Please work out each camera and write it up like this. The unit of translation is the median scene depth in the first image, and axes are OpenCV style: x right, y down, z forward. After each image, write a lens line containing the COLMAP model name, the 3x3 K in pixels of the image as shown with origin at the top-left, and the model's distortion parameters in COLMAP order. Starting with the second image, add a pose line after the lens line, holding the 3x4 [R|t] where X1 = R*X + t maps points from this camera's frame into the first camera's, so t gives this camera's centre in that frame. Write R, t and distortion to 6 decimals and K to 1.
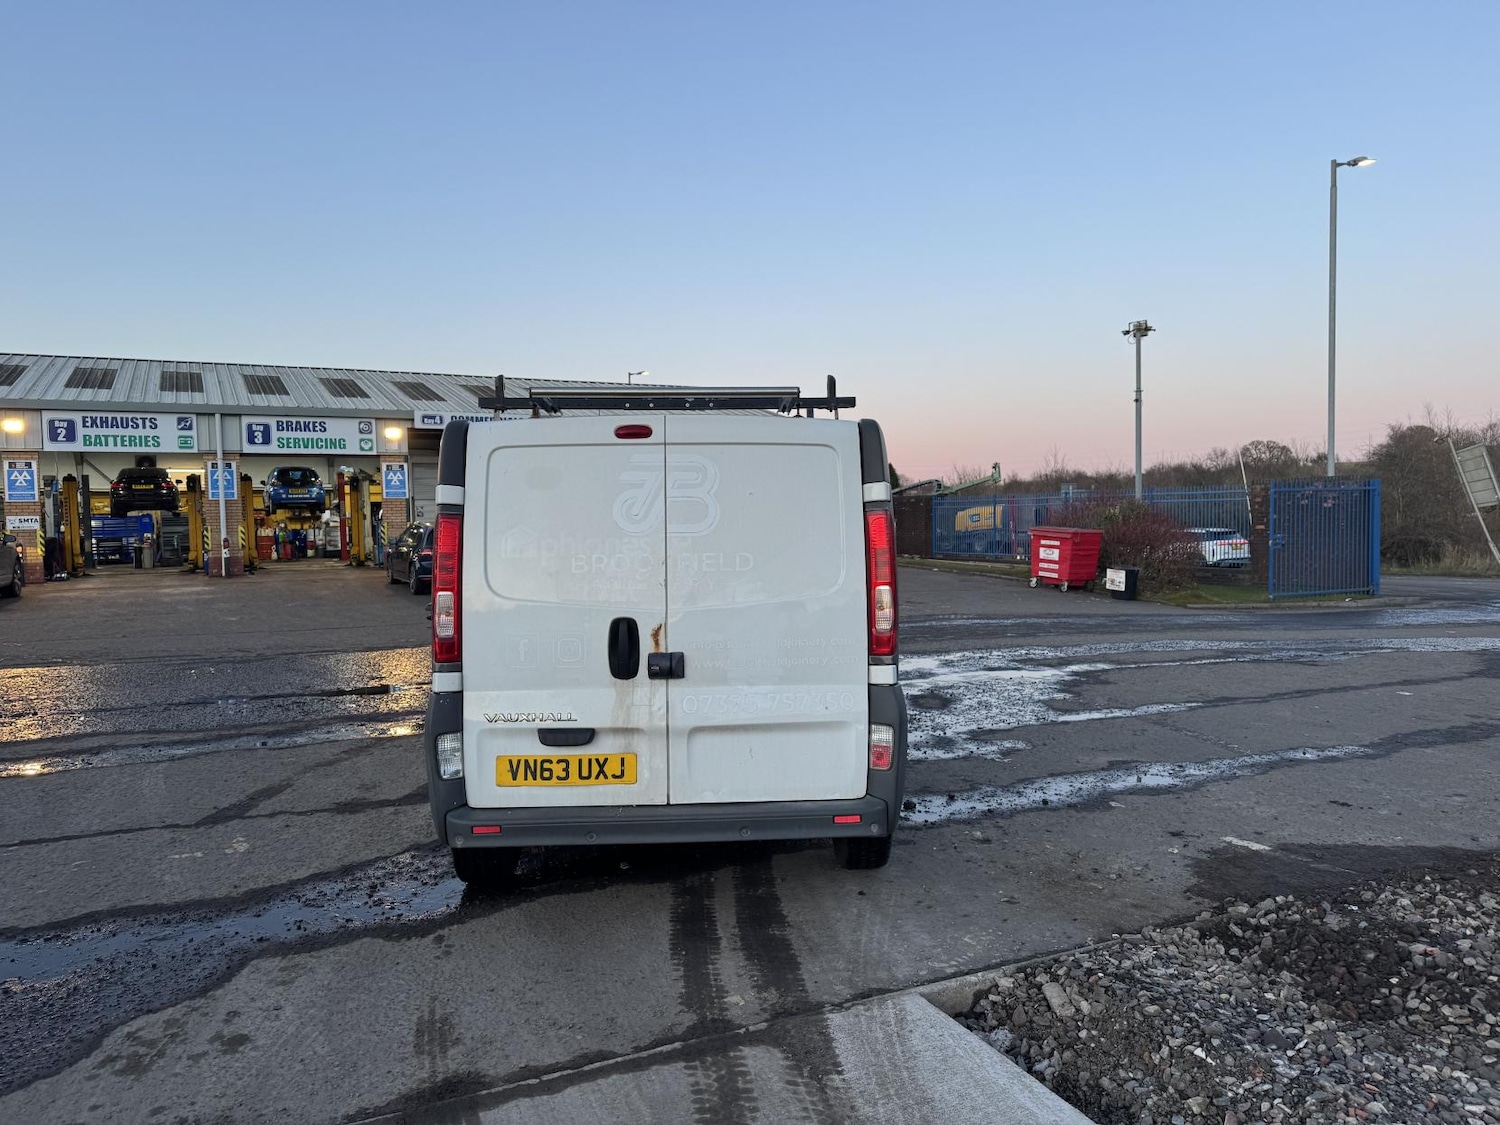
lens RADIAL K [[1047.5, 0, 747.5], [0, 1047.5, 559.6], [0, 0, 1]] dist [0.059932, -0.071194]
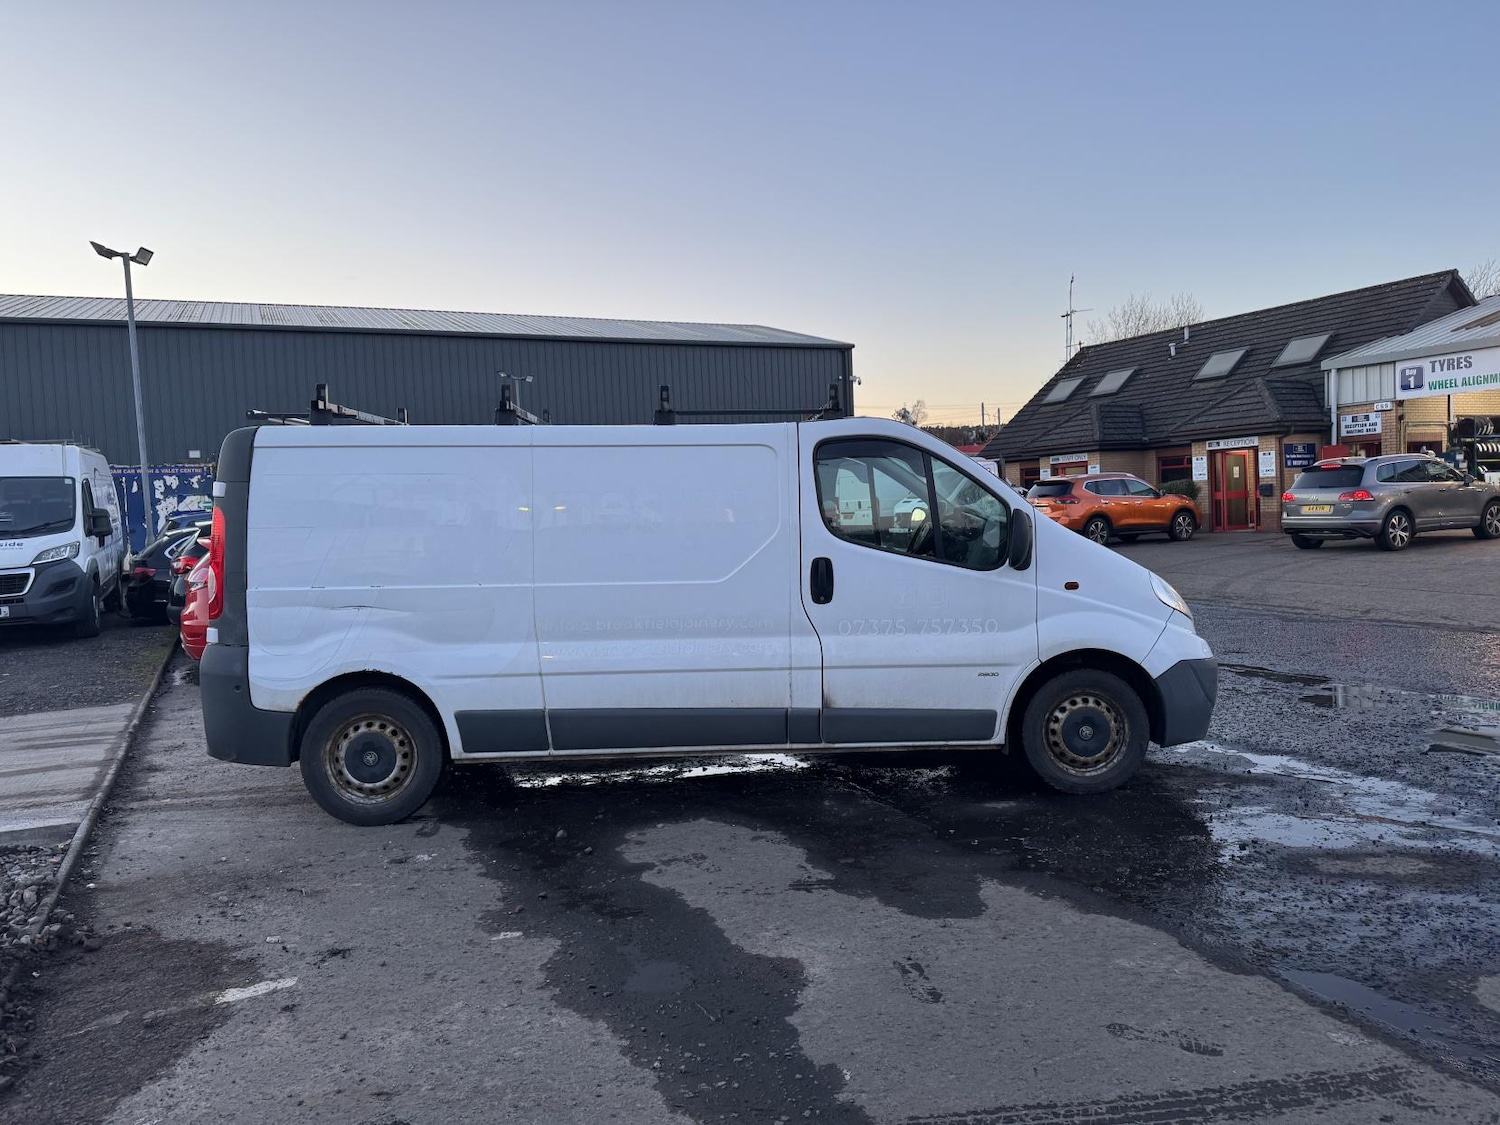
lens RADIAL K [[1046.5, 0, 756.6], [0, 1046.5, 563.7], [0, 0, 1]] dist [0.045394, -0.048250]
pose [[0.017904, 0.068004, -0.997524, 1.433025], [0.001555, 0.997681, 0.068042, -0.063703], [0.999838, -0.002770, 0.017757, 1.654288]]
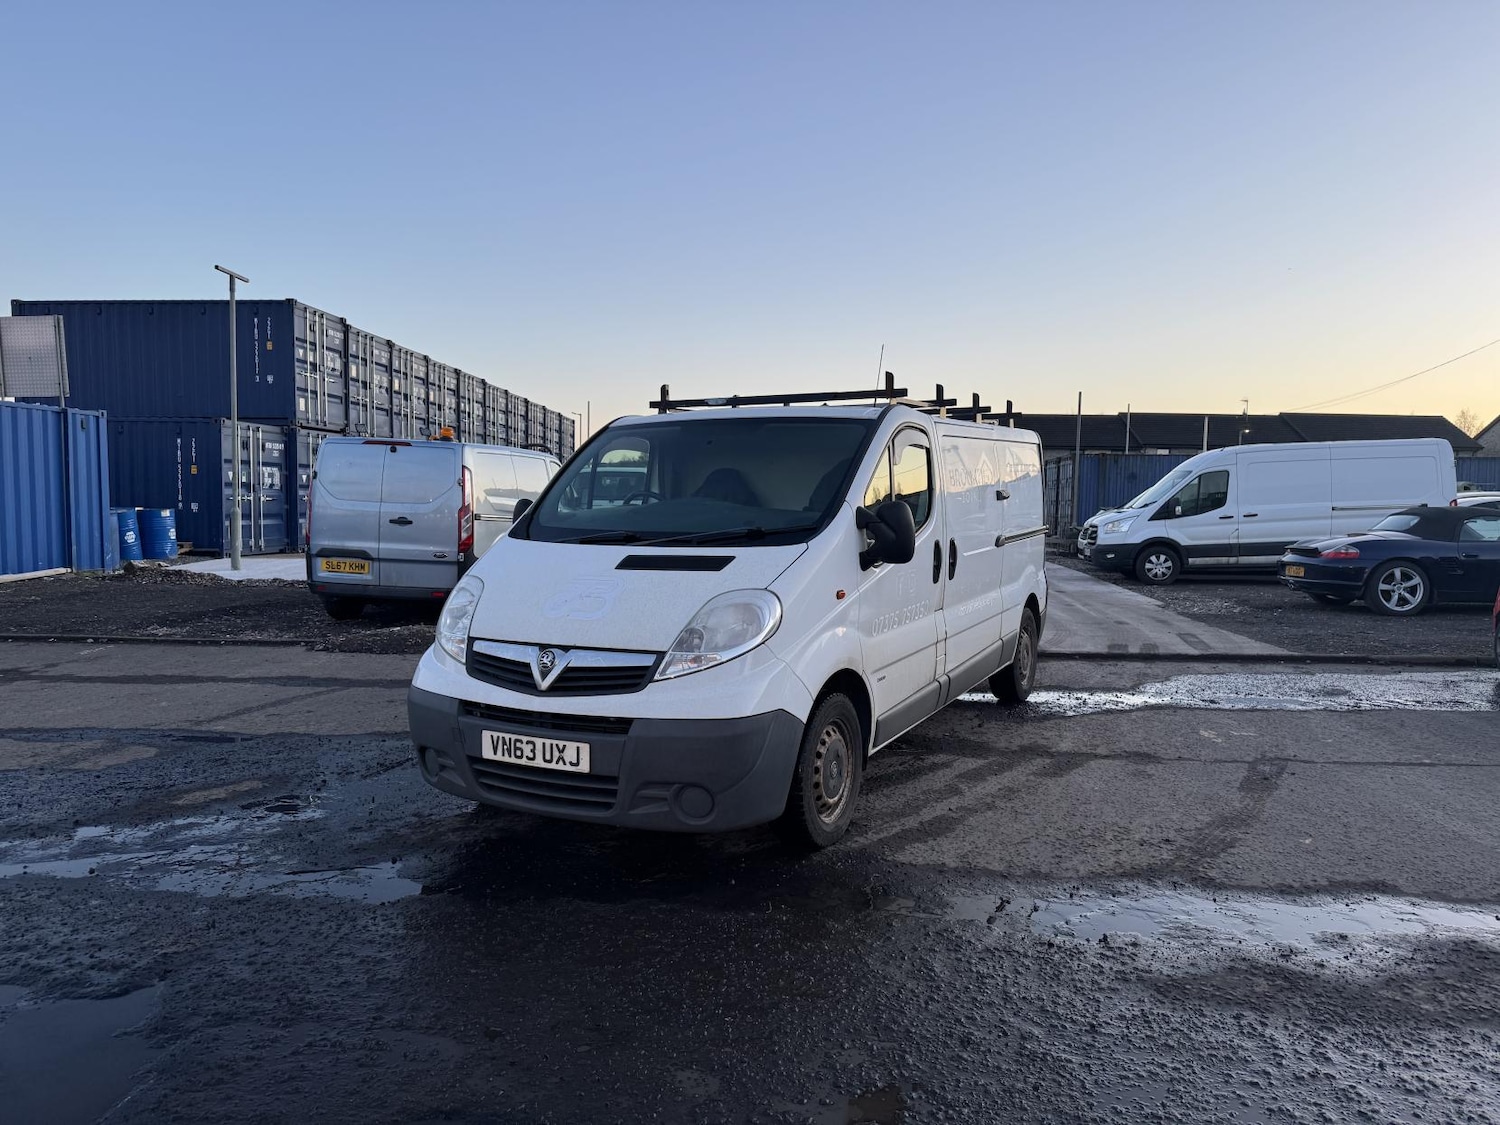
lens RADIAL K [[1047.5, 0, 747.5], [0, 1047.5, 559.6], [0, 0, 1]] dist [0.059932, -0.071194]
pose [[-0.871453, -0.023115, 0.489934, -0.811845], [0.022383, 0.995974, 0.086803, -0.079322], [-0.489968, 0.086611, -0.867427, 3.090239]]
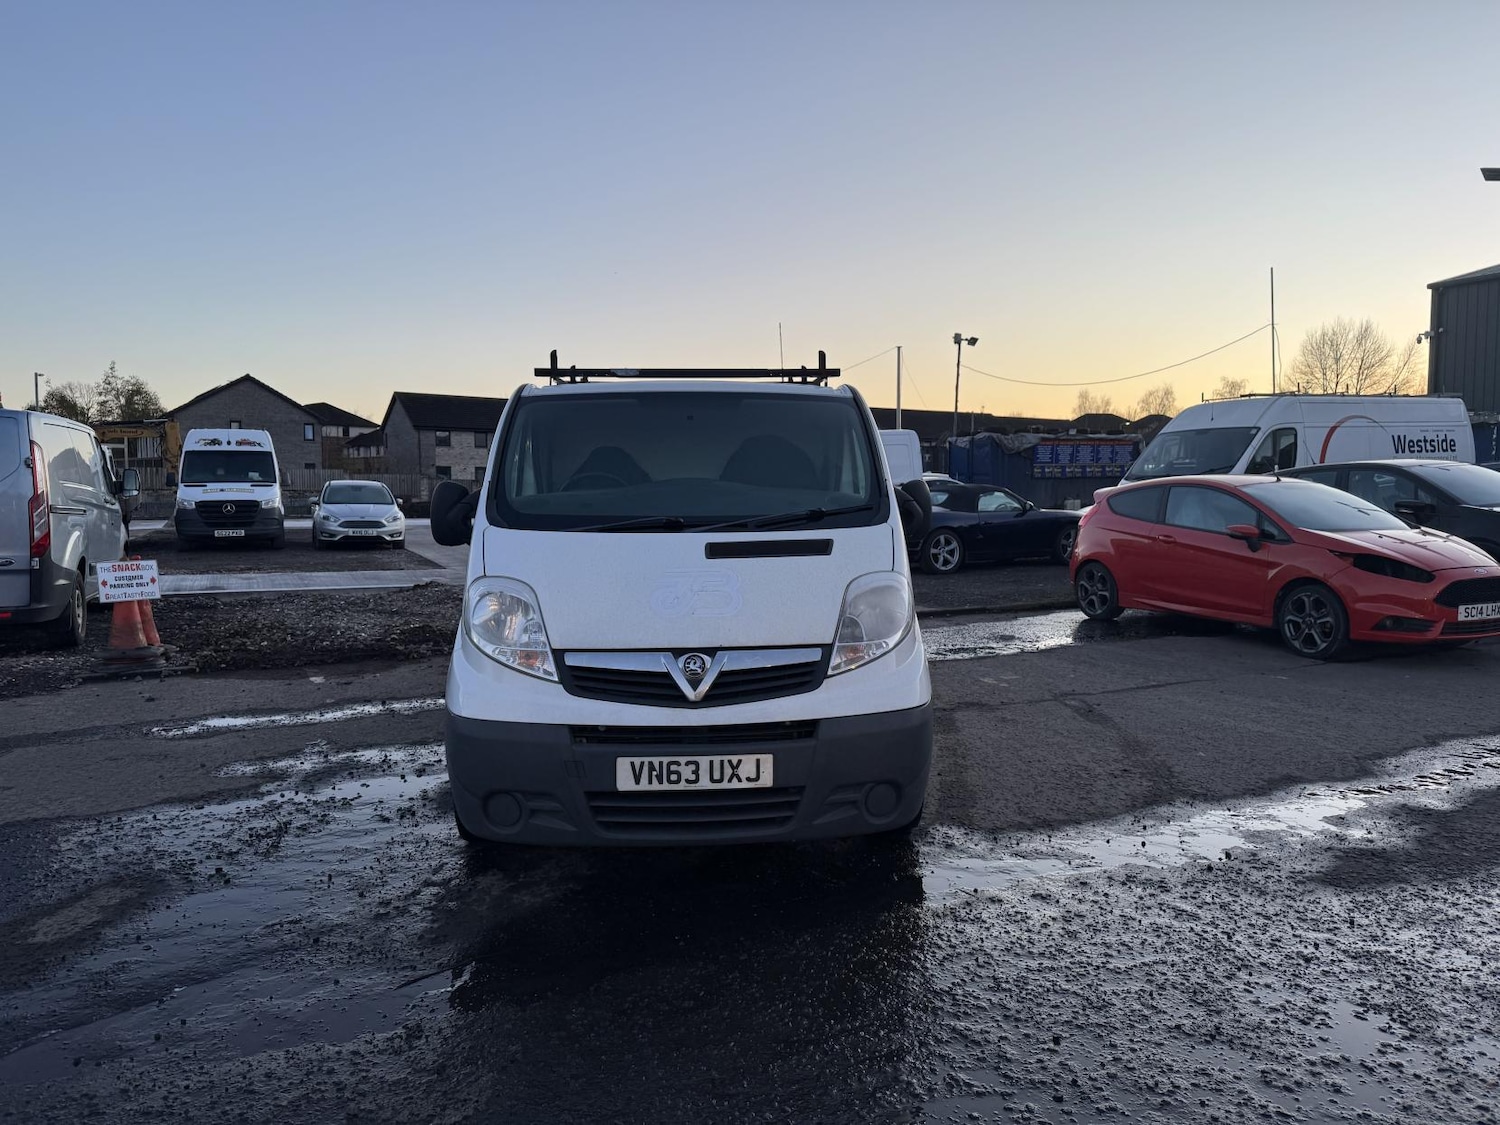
lens RADIAL K [[1047.5, 0, 747.5], [0, 1047.5, 559.6], [0, 0, 1]] dist [0.059932, -0.071194]
pose [[-0.999592, 0.015134, -0.024228, -0.150866], [0.012312, 0.993556, 0.112671, -0.085671], [0.025777, 0.112326, -0.993337, 3.177832]]
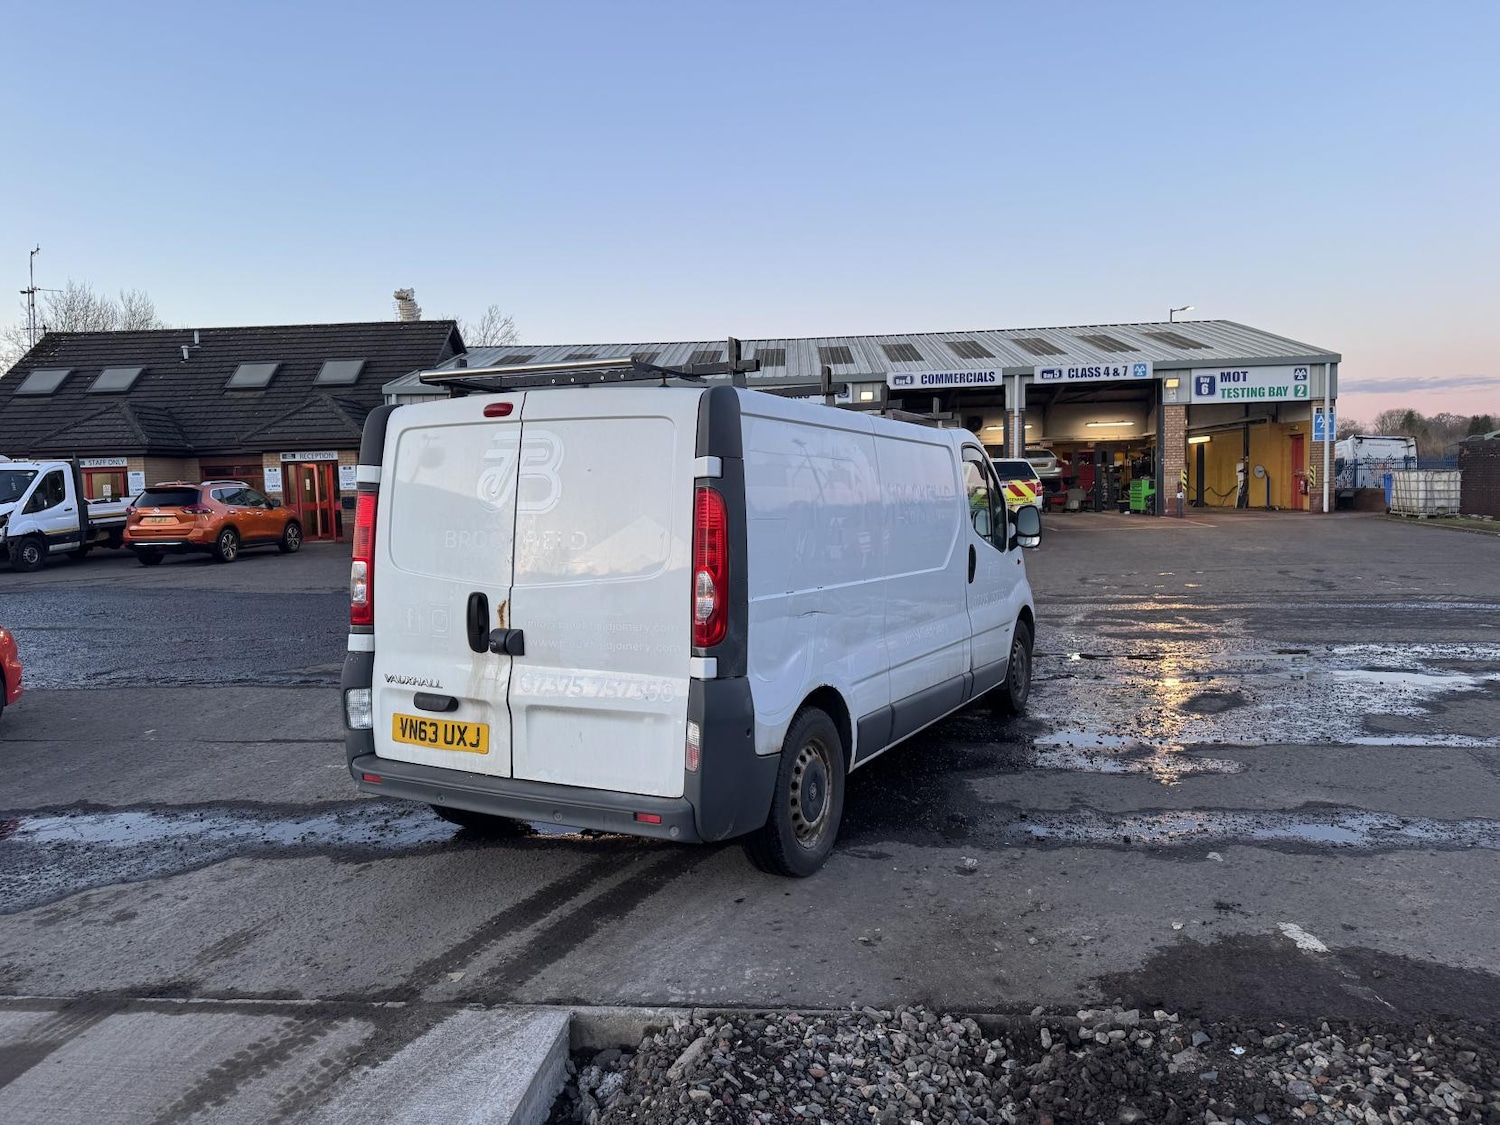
lens RADIAL K [[1046.5, 0, 756.6], [0, 1046.5, 563.7], [0, 0, 1]] dist [0.045394, -0.048250]
pose [[0.867360, 0.031766, -0.496666, 0.628978], [-0.008905, 0.998792, 0.048329, -0.025276], [0.497601, -0.037496, 0.866595, 0.244569]]
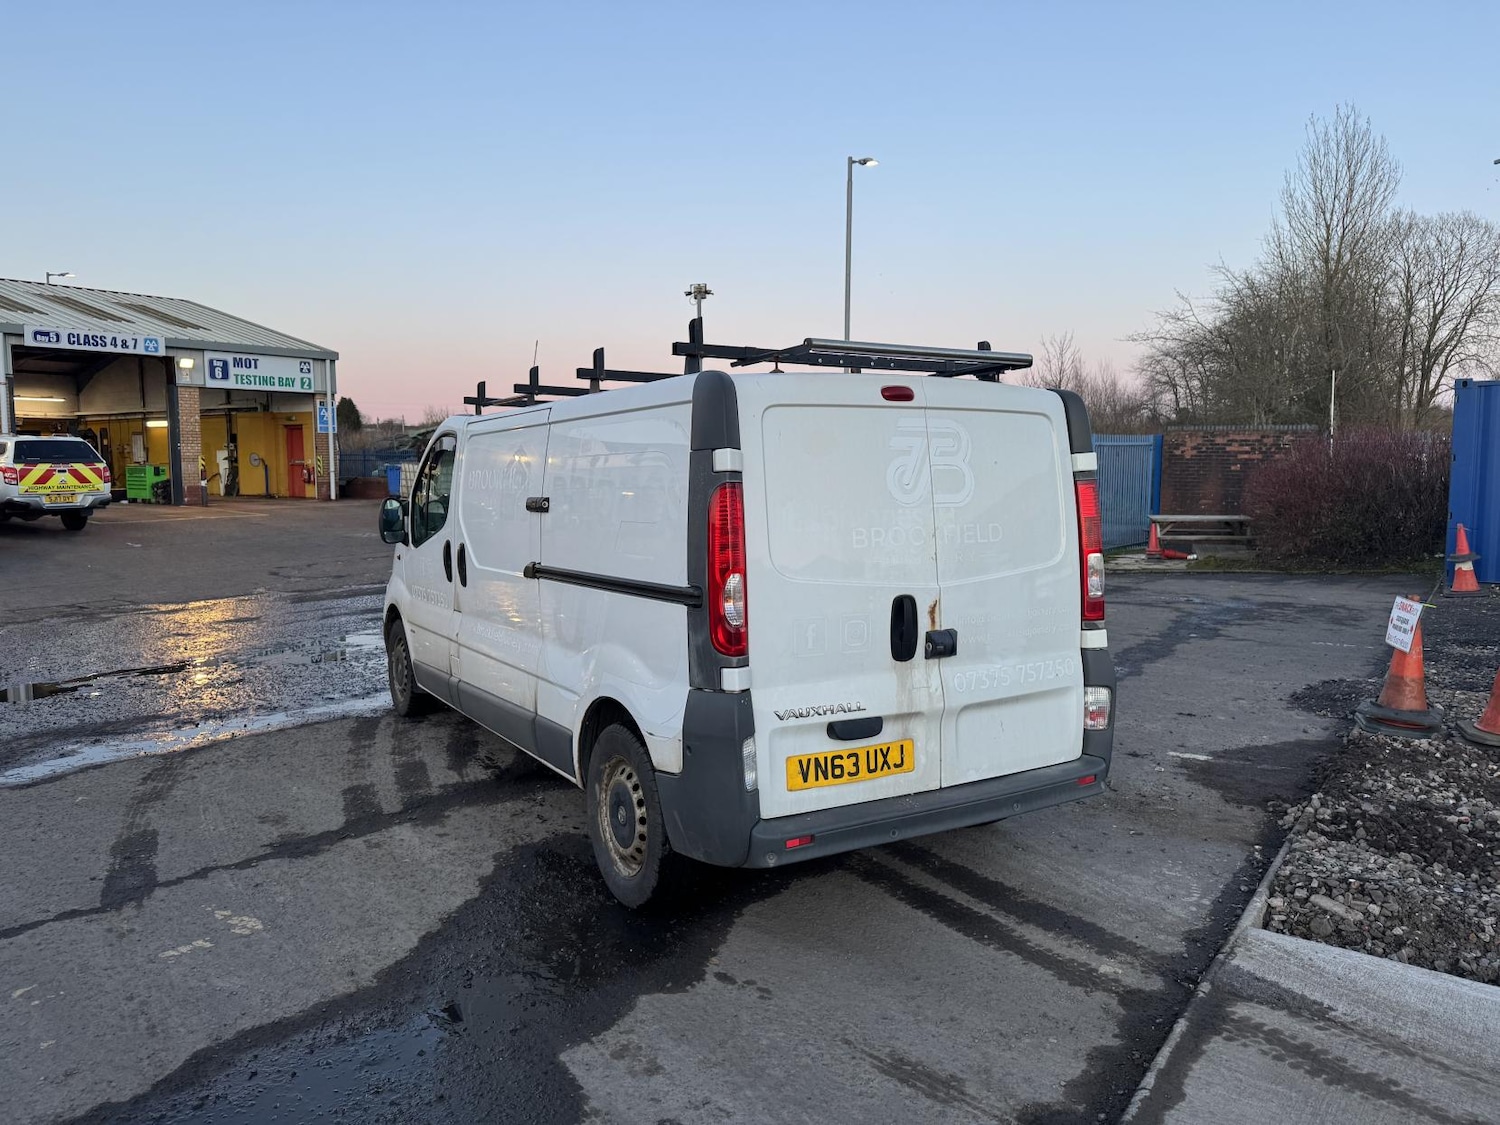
lens RADIAL K [[1047.4, 0, 741.9], [0, 1047.4, 553.7], [0, 0, 1]] dist [0.062486, -0.076650]
pose [[0.876583, -0.027341, 0.480473, -0.688094], [0.004765, 0.998829, 0.048143, -0.026621], [-0.481226, -0.039912, 0.875687, 0.256635]]
